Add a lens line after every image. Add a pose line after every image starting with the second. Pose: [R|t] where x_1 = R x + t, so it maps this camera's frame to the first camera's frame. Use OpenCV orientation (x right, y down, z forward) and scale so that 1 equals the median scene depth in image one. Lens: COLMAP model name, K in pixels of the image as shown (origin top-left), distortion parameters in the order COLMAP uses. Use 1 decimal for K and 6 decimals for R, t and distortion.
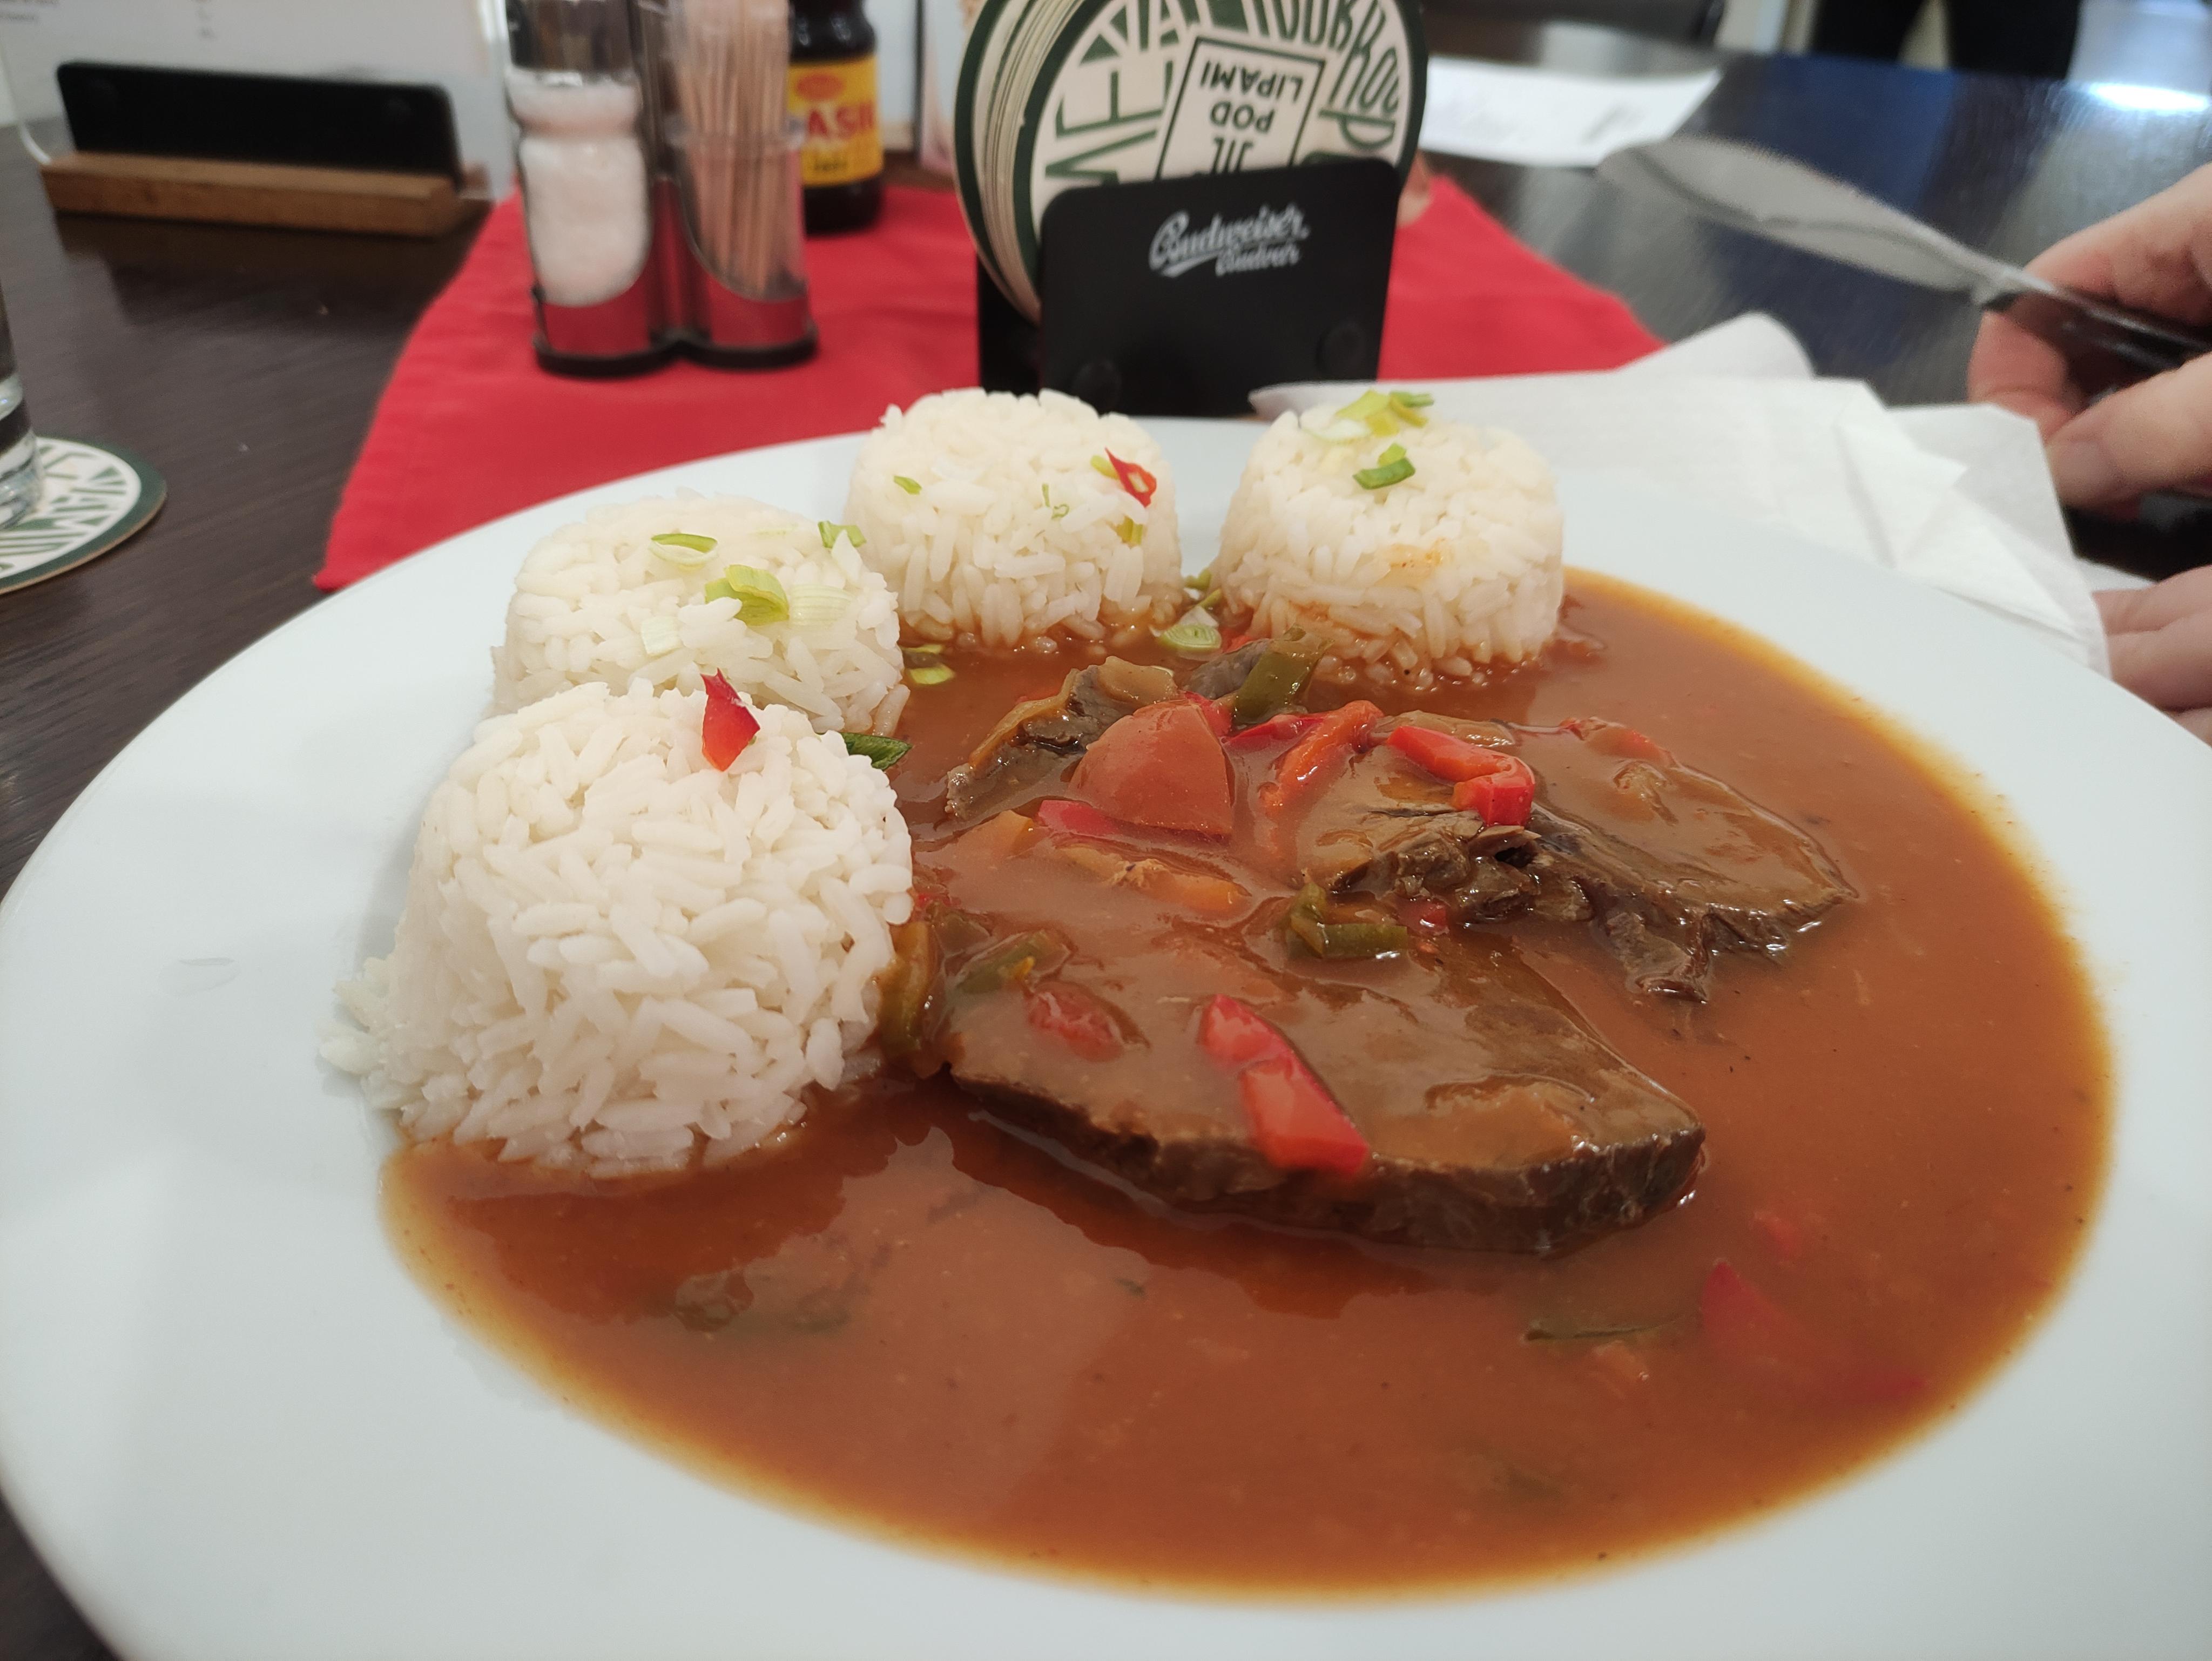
lens RADIAL K [[1708.0, 0, 1109.1], [0, 1708.0, 828.2], [0, 0, 1]] dist [-0.002337, 0.000517]
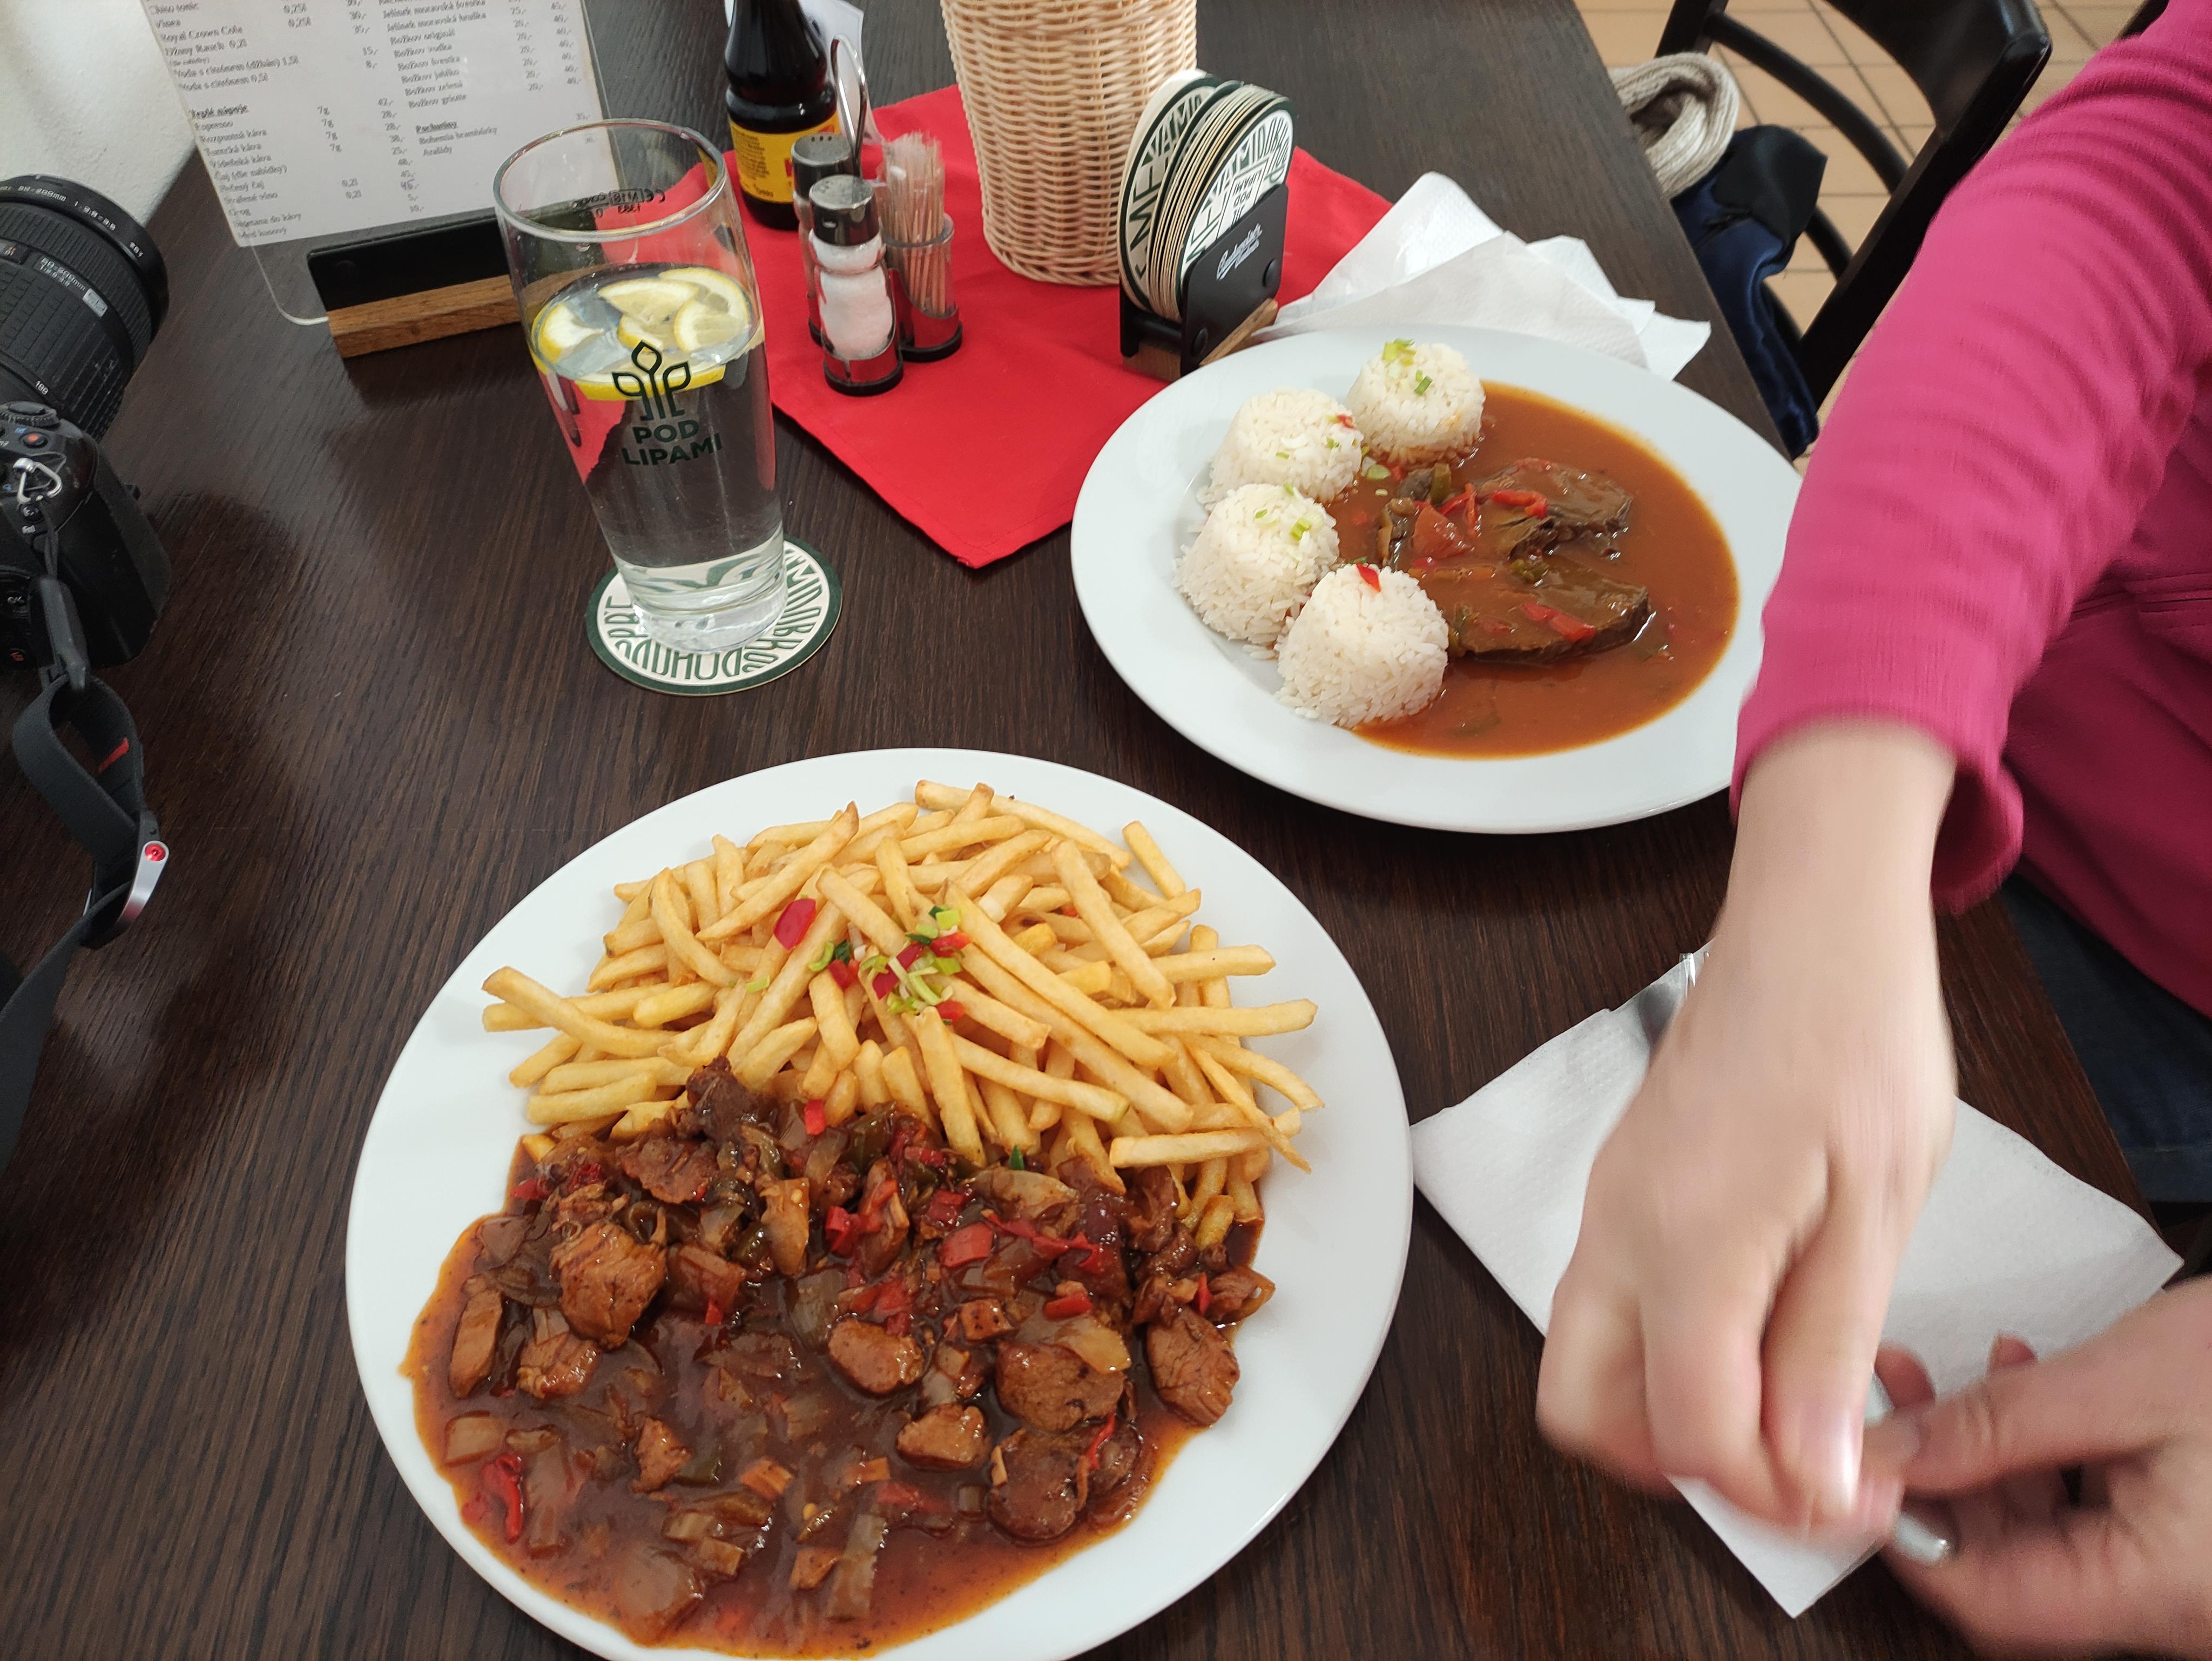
lens RADIAL K [[1708.0, 0, 1103.4], [0, 1708.0, 831.4], [0, 0, 1]] dist [-0.002337, 0.000517]
pose [[0.880290, -0.384152, 0.278418, -1.206820], [0.292344, 0.901398, 0.319399, -0.553756], [-0.373663, -0.199770, 0.905797, -1.241564]]
